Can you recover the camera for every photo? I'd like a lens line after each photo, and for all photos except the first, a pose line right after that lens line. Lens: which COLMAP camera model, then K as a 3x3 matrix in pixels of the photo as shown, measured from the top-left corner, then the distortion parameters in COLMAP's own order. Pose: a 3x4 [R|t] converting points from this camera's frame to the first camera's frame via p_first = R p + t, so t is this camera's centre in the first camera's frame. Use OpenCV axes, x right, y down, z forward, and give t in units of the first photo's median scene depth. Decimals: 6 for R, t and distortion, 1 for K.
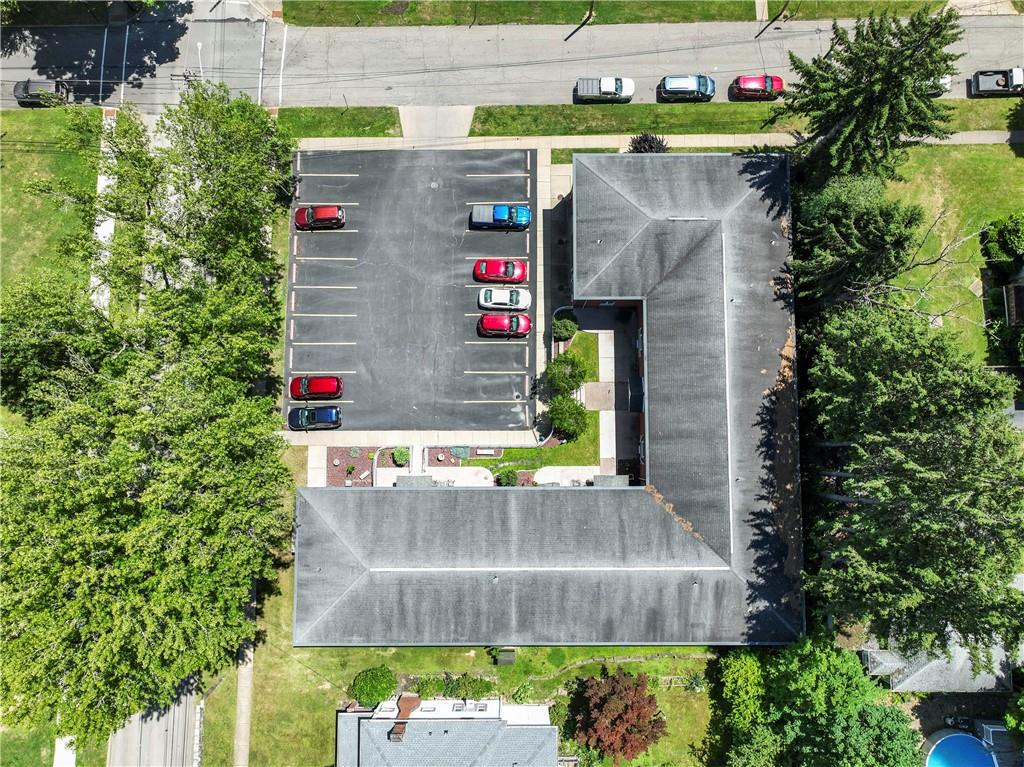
lens RADIAL K [[721.8, 0, 512.0], [0, 721.8, 383.5], [0, 0, 1]] dist [0.007005, 0.006725]
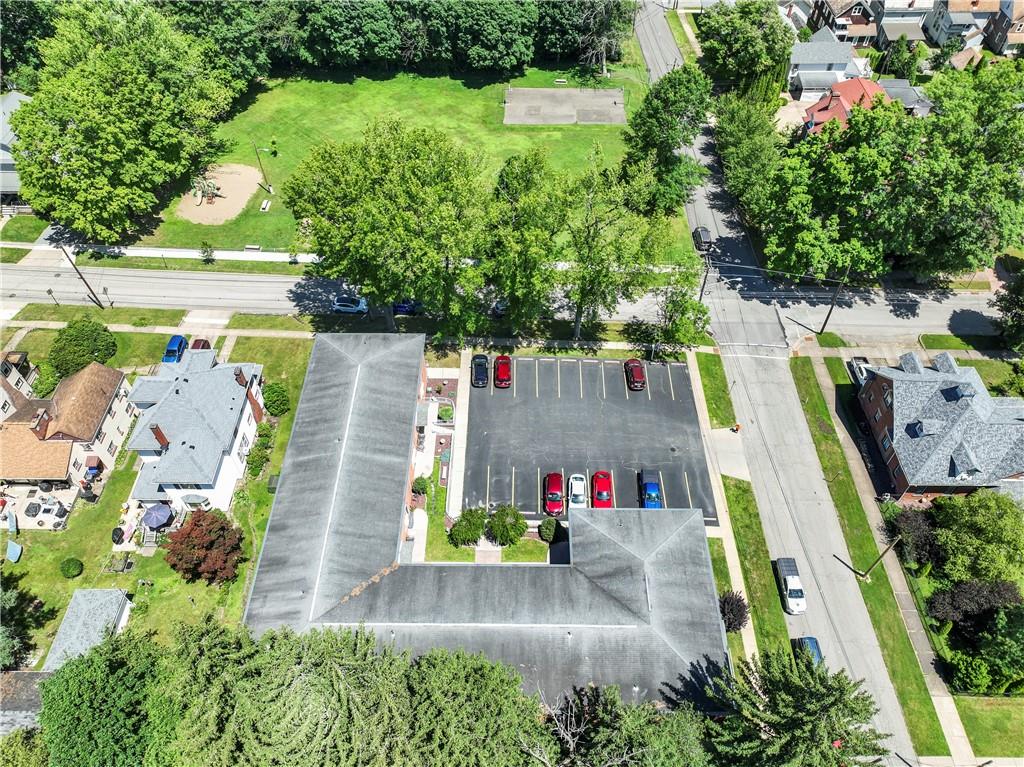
lens RADIAL K [[721.8, 0, 512.0], [0, 721.8, 383.5], [0, 0, 1]] dist [0.007005, 0.006725]
pose [[-0.012150, 0.768770, -0.639410, 0.594547], [-0.995470, 0.051003, 0.080237, -0.116712], [0.094295, 0.637489, 0.764668, 0.000920]]
